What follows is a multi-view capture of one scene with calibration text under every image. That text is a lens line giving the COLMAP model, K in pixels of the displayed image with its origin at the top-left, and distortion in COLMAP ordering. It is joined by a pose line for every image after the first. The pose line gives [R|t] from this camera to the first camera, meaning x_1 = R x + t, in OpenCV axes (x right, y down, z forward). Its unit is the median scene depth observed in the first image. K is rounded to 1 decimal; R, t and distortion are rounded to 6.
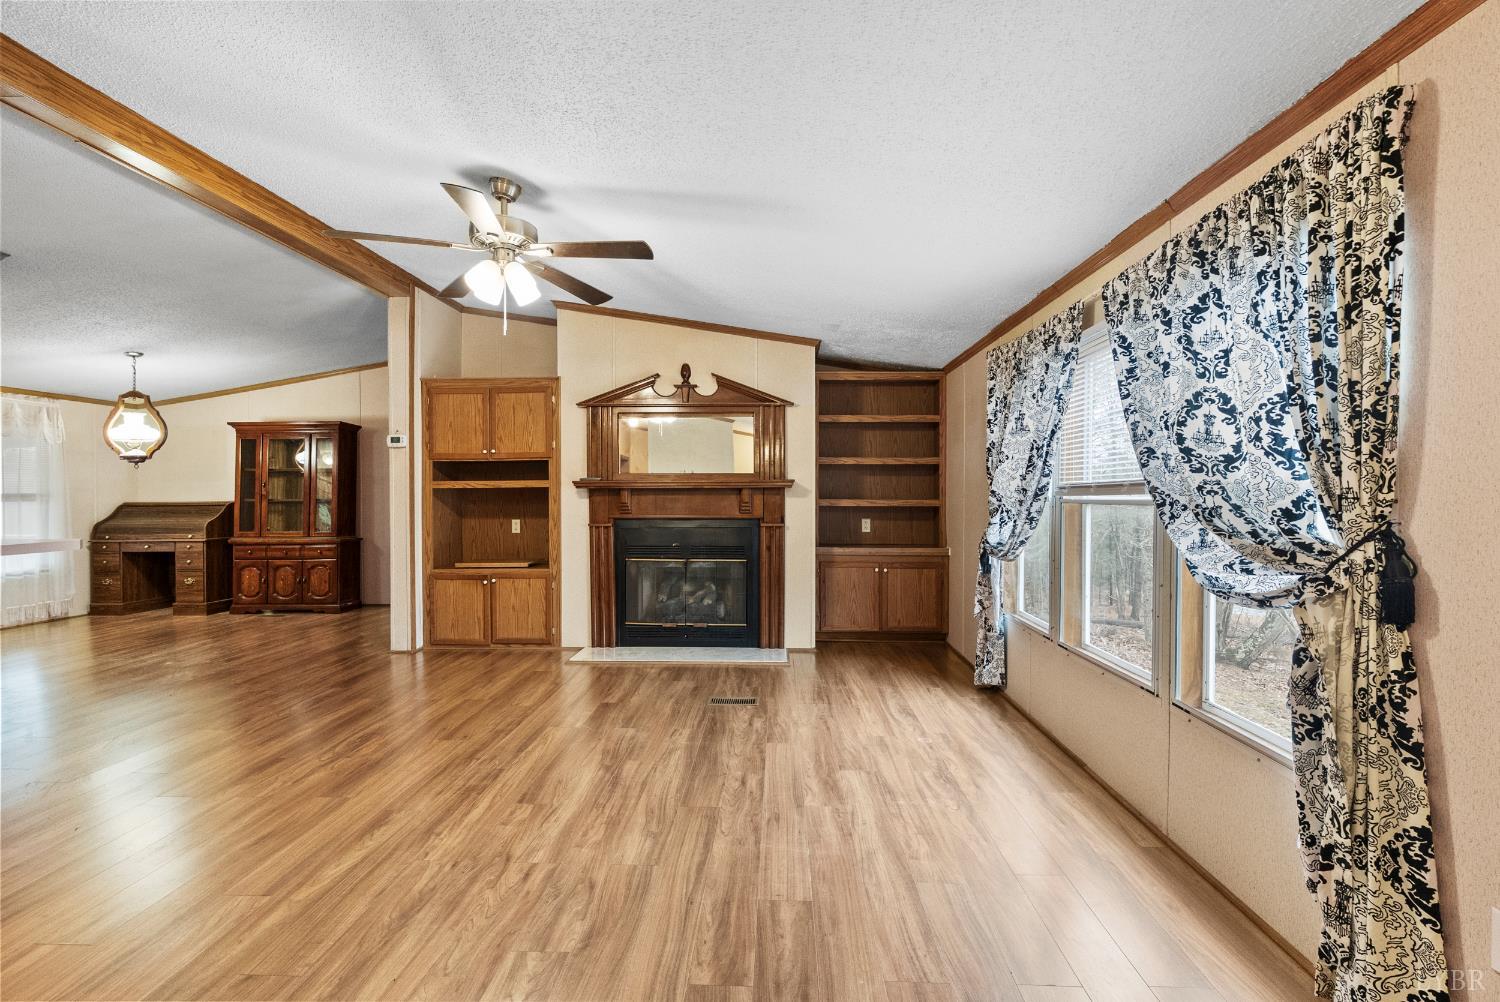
lens RADIAL K [[656.4, 0, 747.4], [0, 656.4, 499.5], [0, 0, 1]] dist [-0.002727, -0.001862]
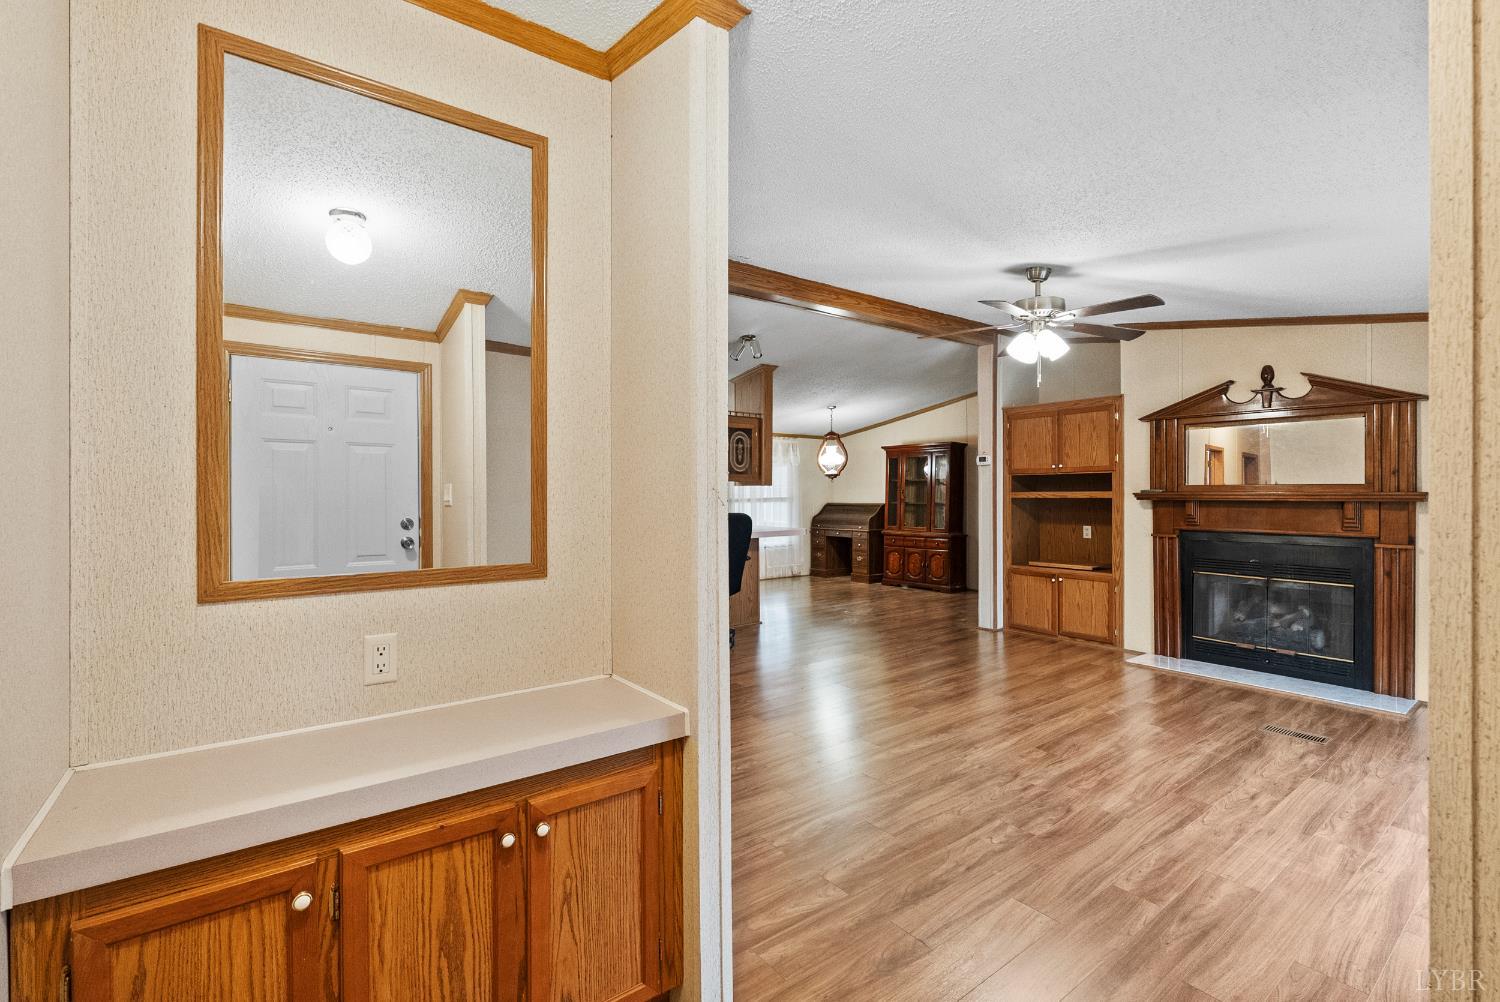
lens RADIAL K [[656.4, 0, 761.2], [0, 656.4, 490.8], [0, 0, 1]] dist [-0.002727, -0.001862]
pose [[0.647313, 0.000123, -0.762225, 0.149201], [-0.006015, 0.999970, -0.004947, -0.022369], [0.762201, 0.007787, 0.647294, -0.140566]]
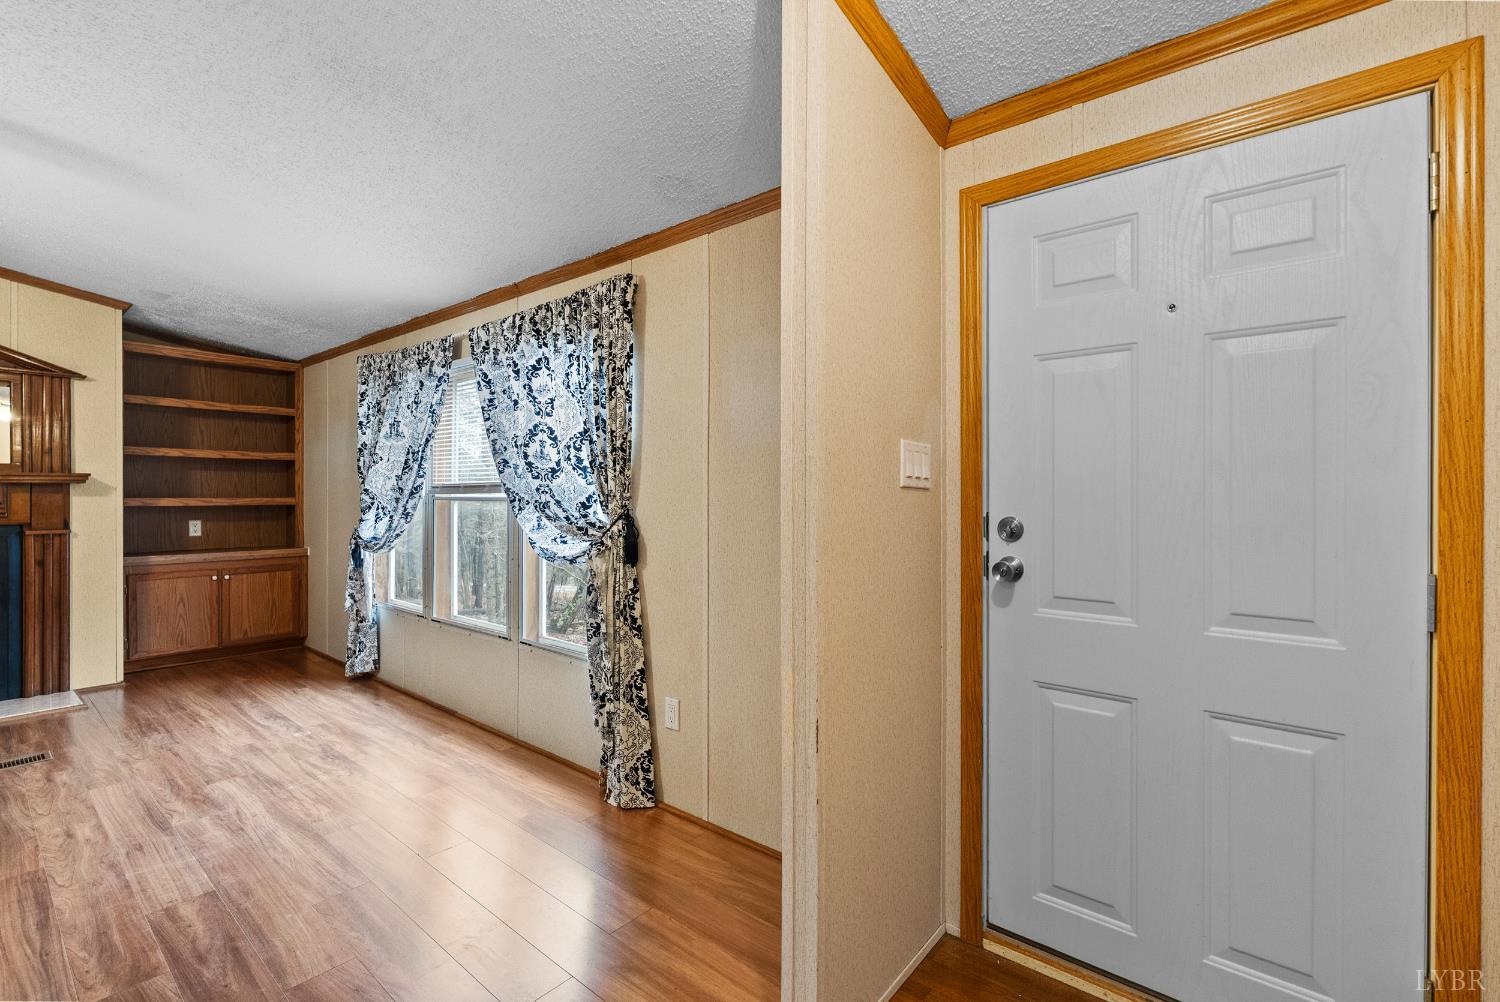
lens RADIAL K [[656.4, 0, 754.9], [0, 656.4, 494.8], [0, 0, 1]] dist [-0.002727, -0.001862]
pose [[0.593828, -0.002333, 0.804589, -0.083556], [0.004334, 0.999991, -0.000299, -0.000730], [-0.804580, 0.003665, 0.593832, -0.110091]]
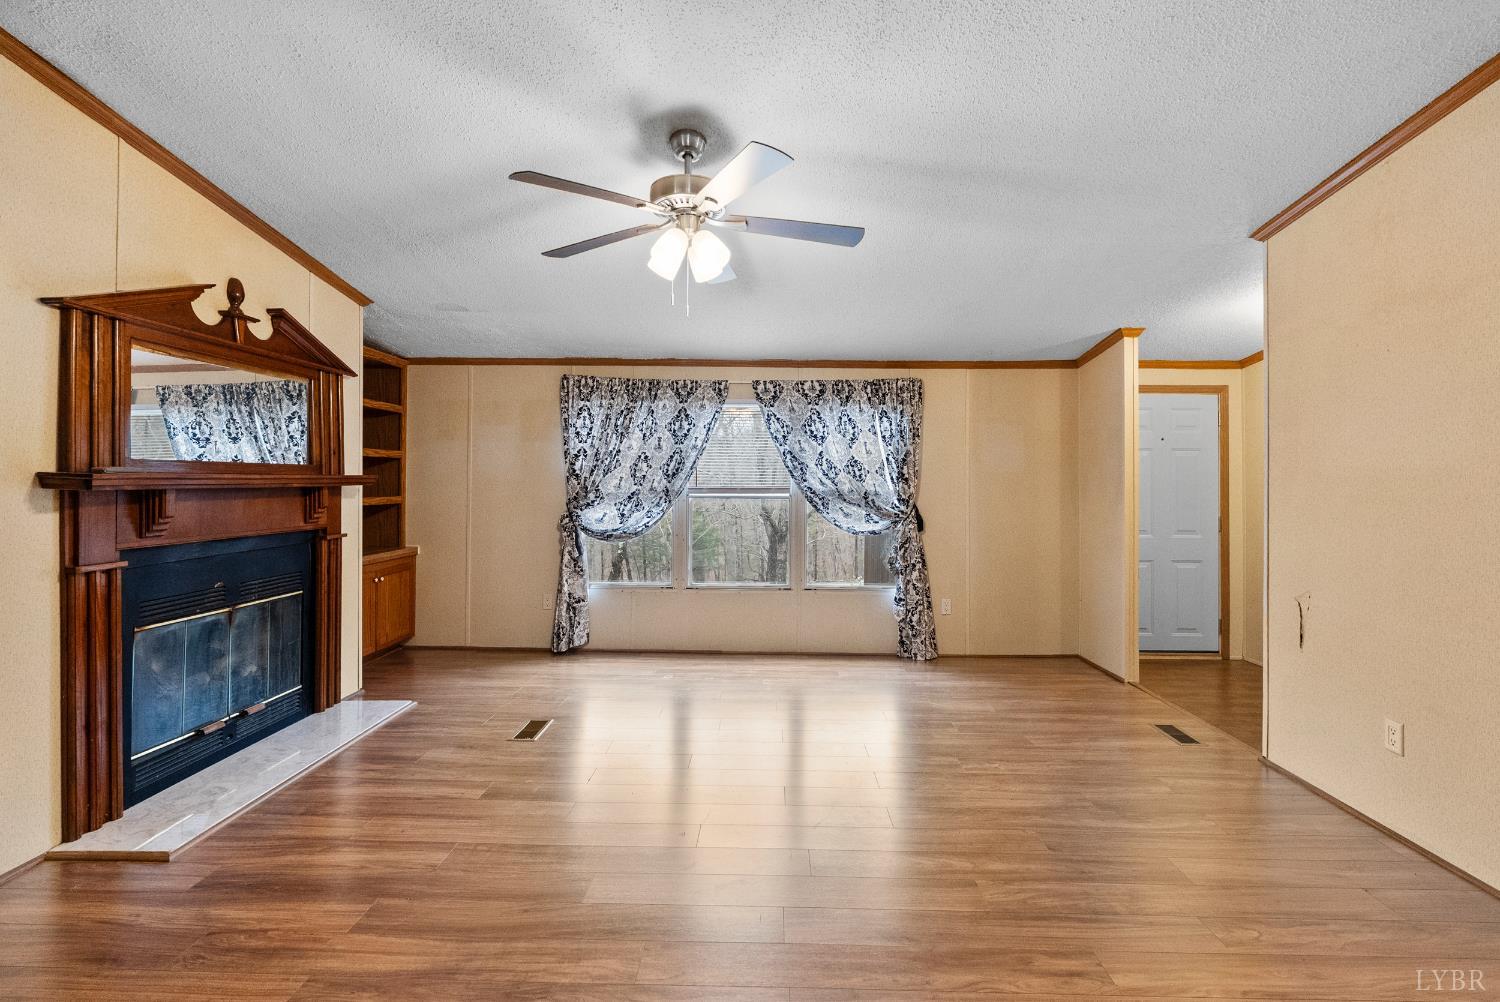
lens RADIAL K [[656.4, 0, 775.6], [0, 656.4, 468.1], [0, 0, 1]] dist [-0.002727, -0.001862]
pose [[-0.027604, 0.020917, 0.999400, -0.709147], [-0.000288, 0.999781, -0.020933, -0.021757], [-0.999619, -0.000866, -0.027592, 0.530946]]
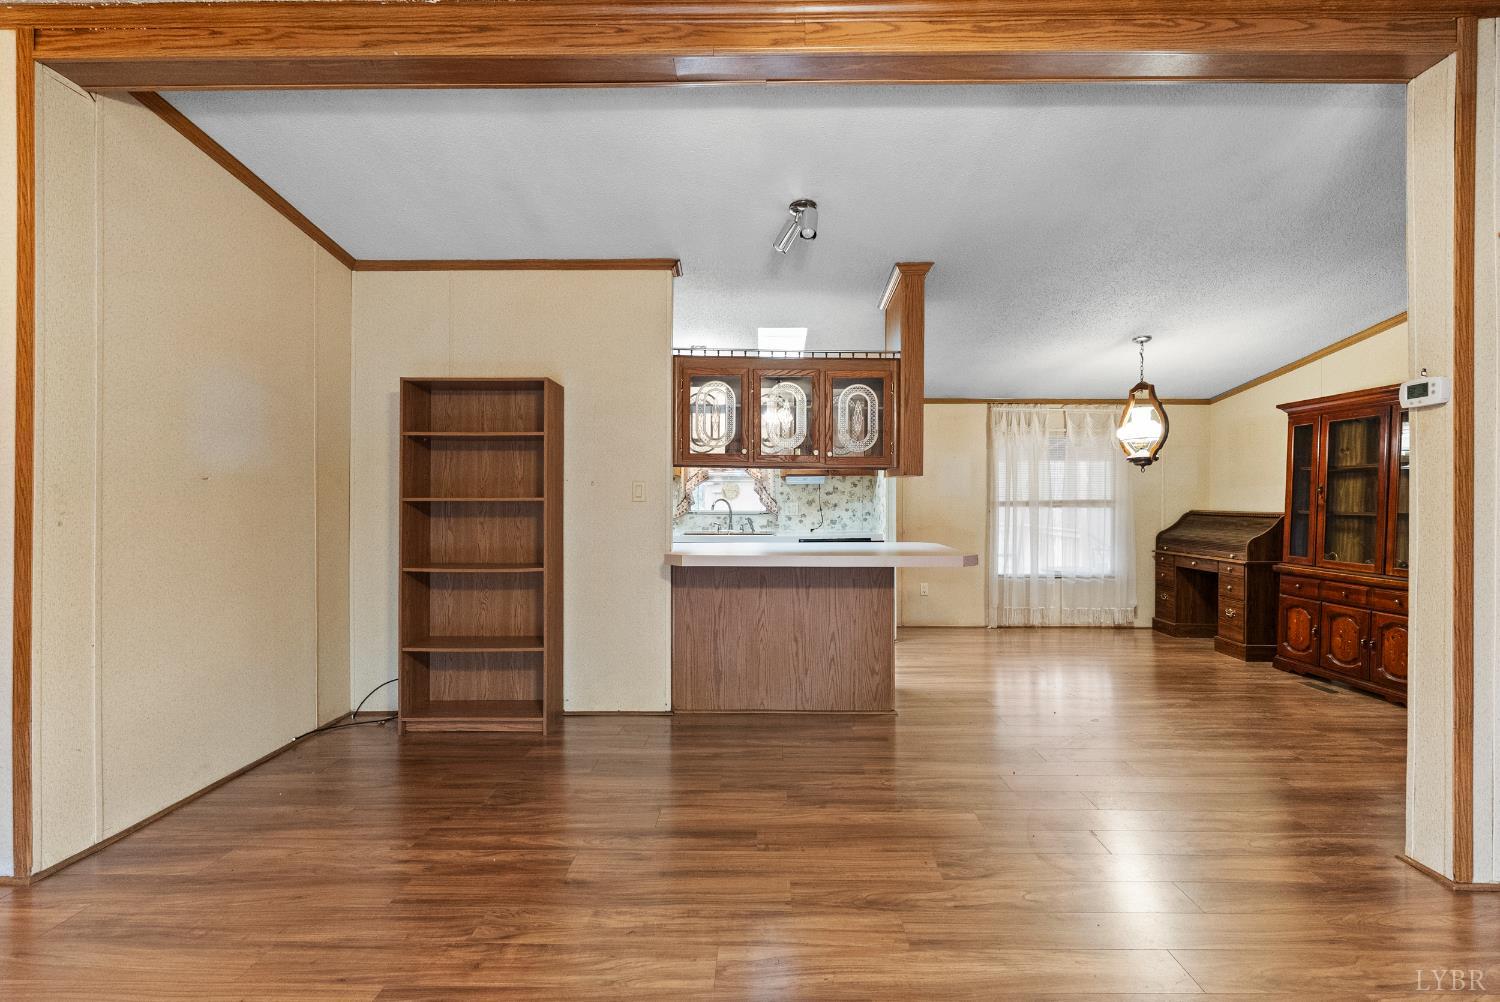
lens RADIAL K [[656.4, 0, 749.1], [0, 656.4, 493.4], [0, 0, 1]] dist [-0.002727, -0.001862]
pose [[0.029623, -0.000936, -0.999561, -0.105044], [-0.015362, 0.999881, -0.001392, -0.012583], [0.999443, 0.015397, 0.029605, 0.535577]]
